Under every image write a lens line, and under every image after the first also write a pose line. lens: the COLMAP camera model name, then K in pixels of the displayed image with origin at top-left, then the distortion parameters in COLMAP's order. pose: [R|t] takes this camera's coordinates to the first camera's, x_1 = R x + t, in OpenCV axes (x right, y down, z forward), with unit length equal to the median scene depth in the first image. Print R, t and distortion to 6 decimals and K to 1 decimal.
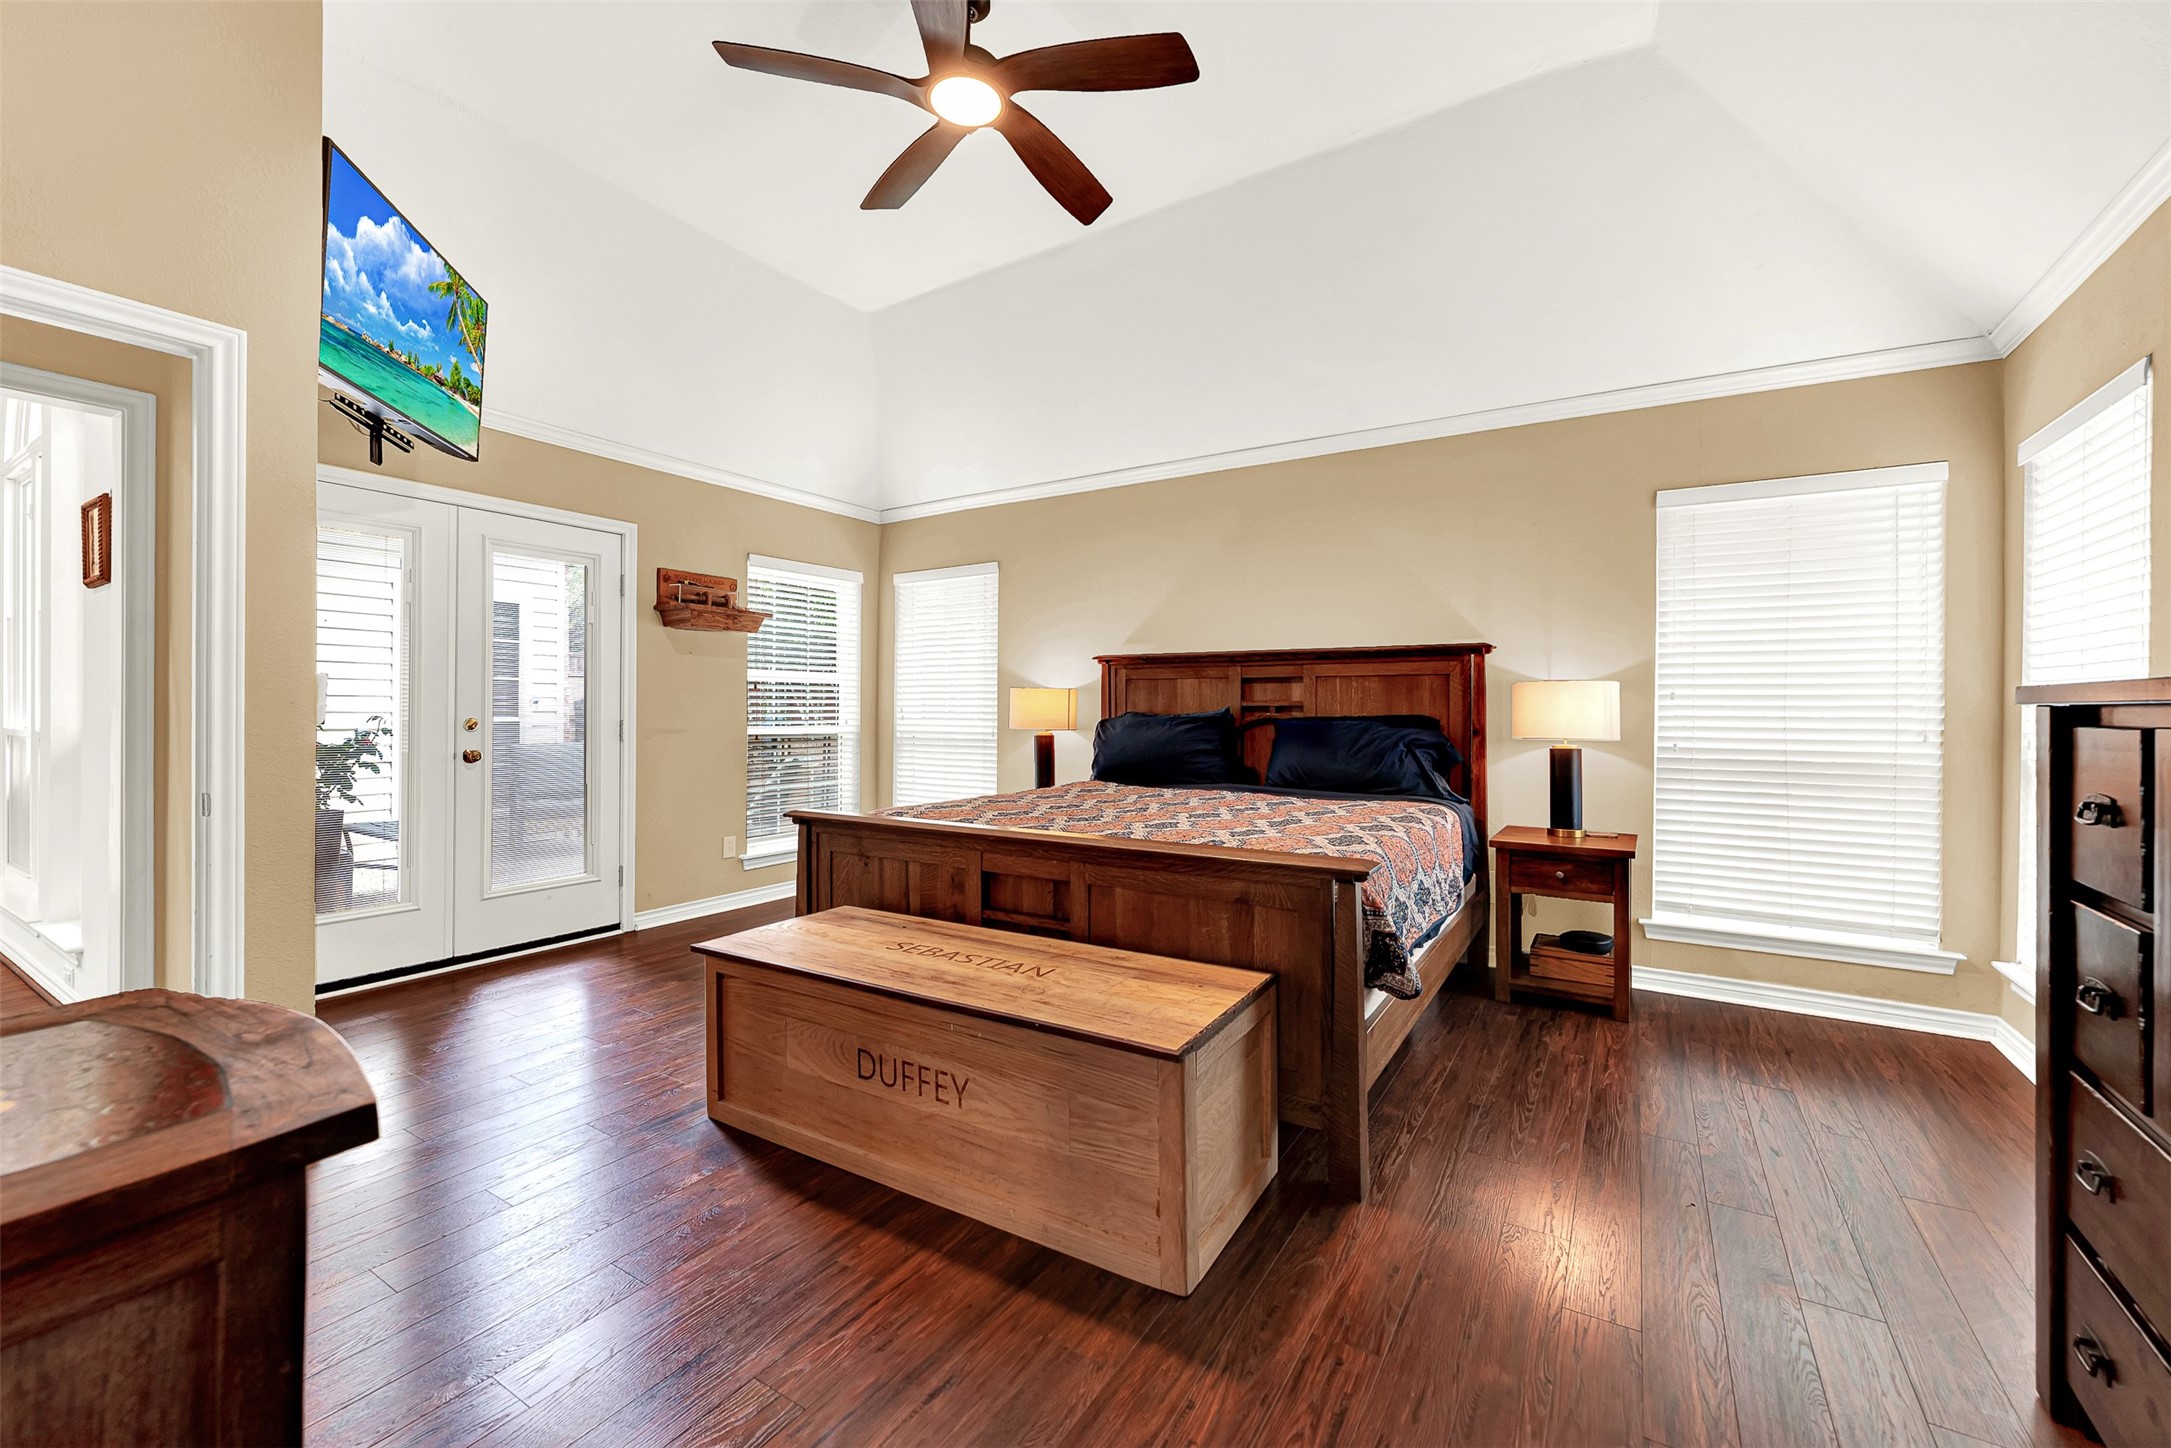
lens RADIAL K [[872.5, 0, 1083.4], [0, 872.5, 730.5], [0, 0, 1]] dist [-0.002822, 0.000076]
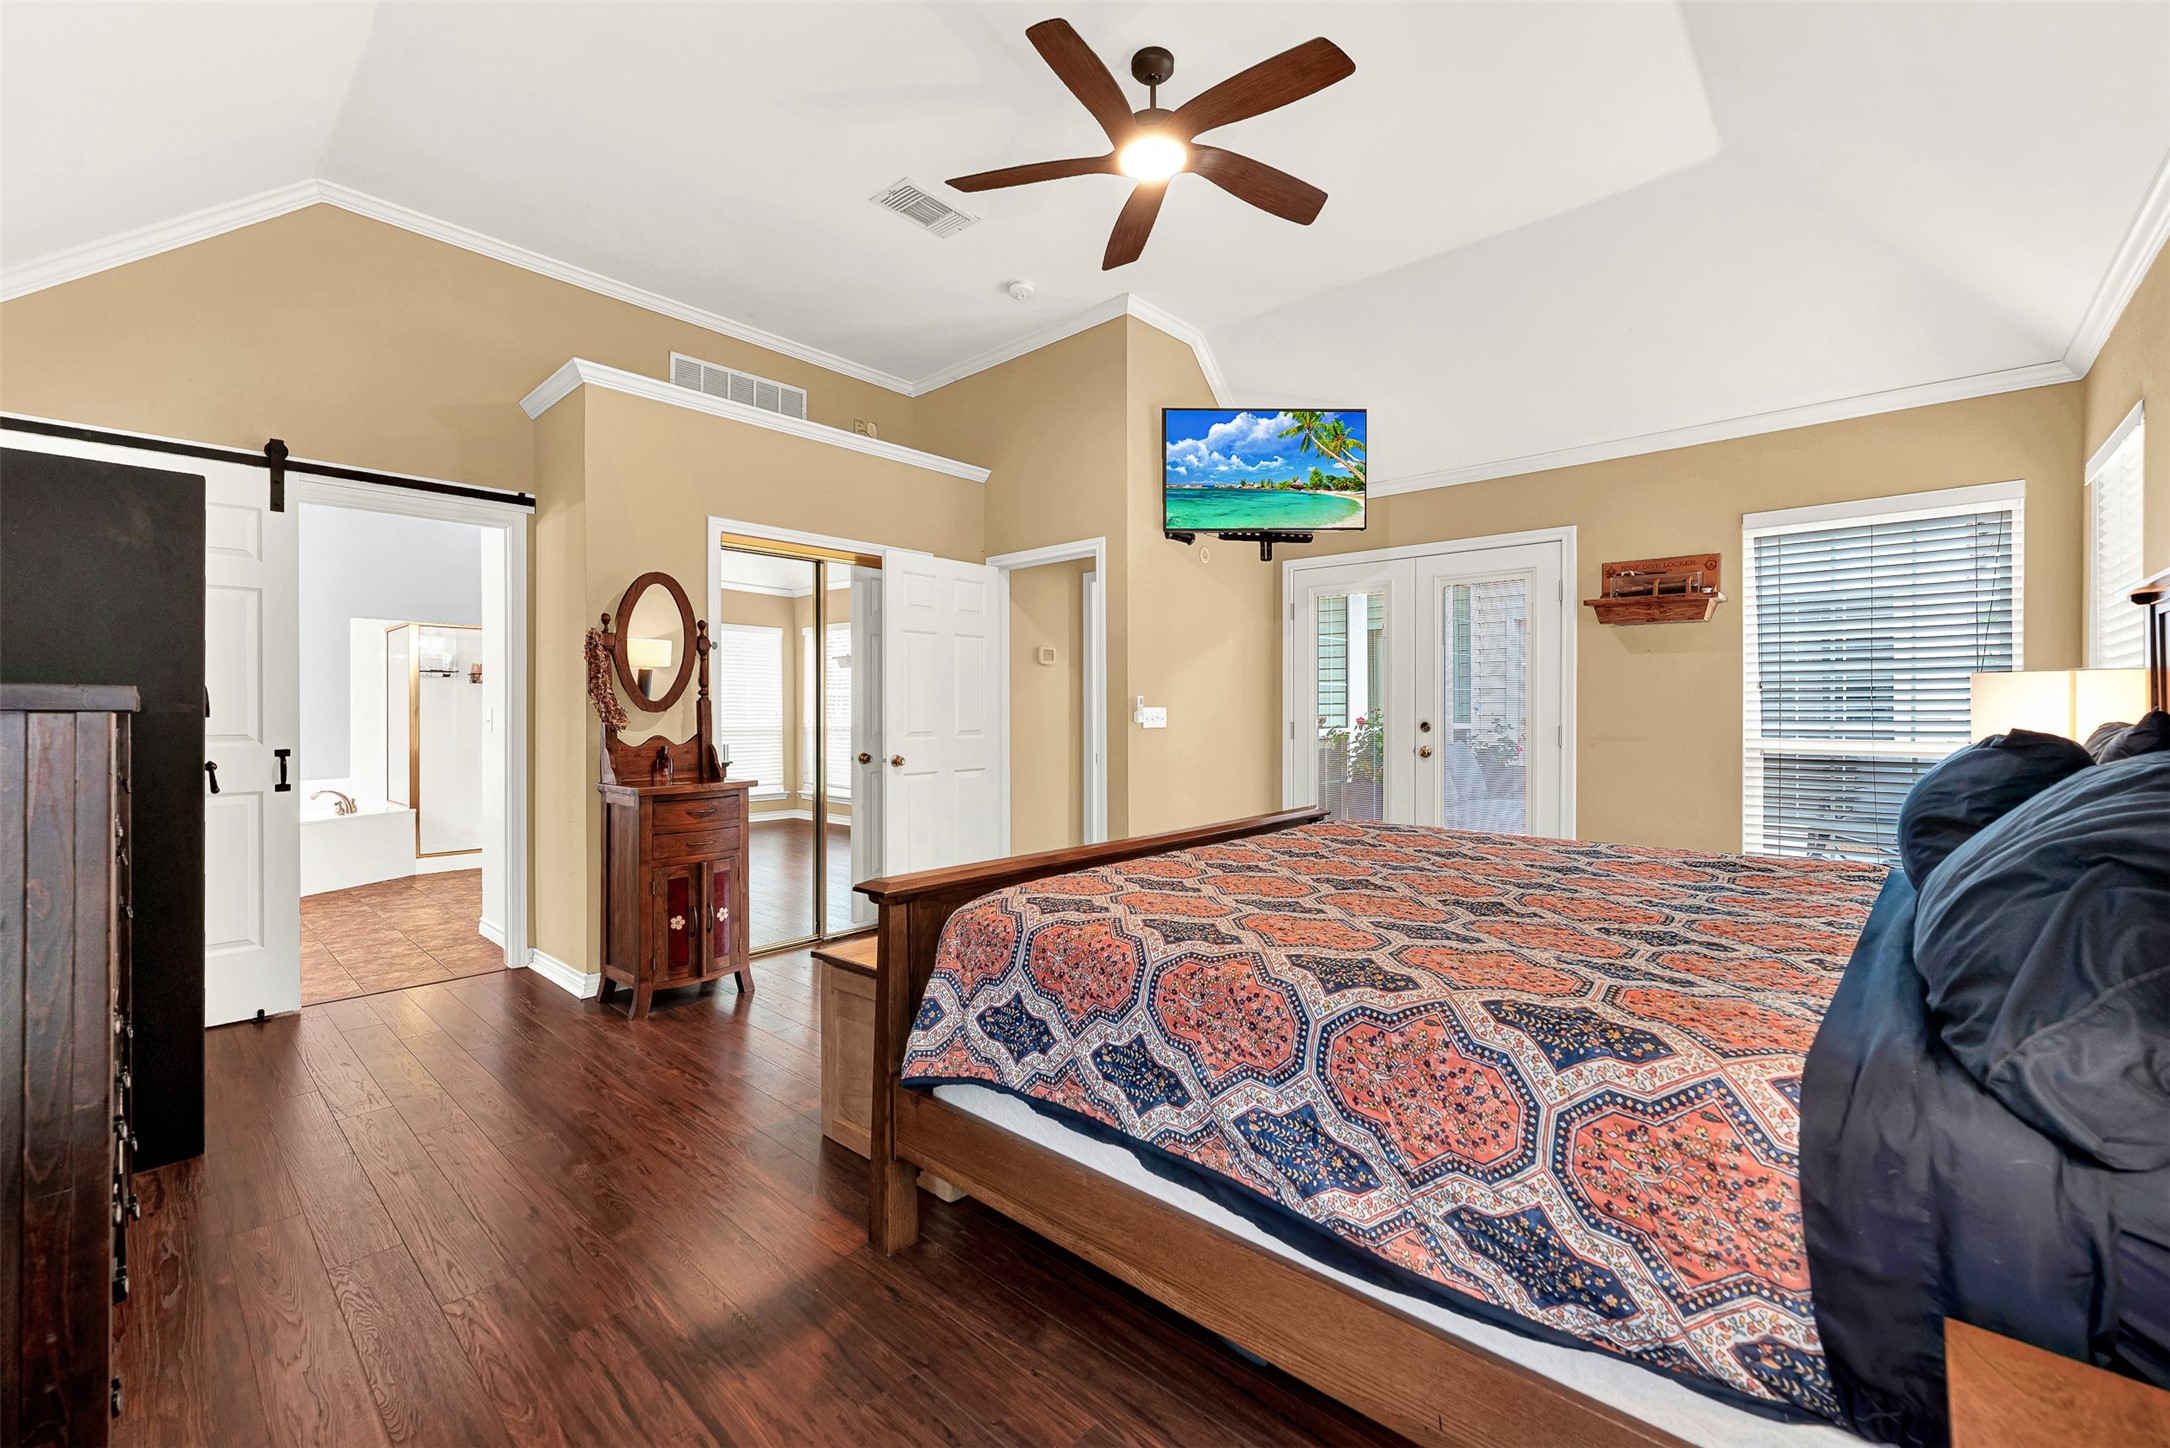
lens RADIAL K [[872.1, 0, 1082.9], [0, 872.1, 730.5], [0, 0, 1]] dist [-0.002822, 0.000076]
pose [[-0.130102, 0.012746, -0.991419, 0.581212], [-0.028027, 0.999471, 0.016528, -0.008921], [0.991104, 0.029937, -0.129676, 0.647689]]
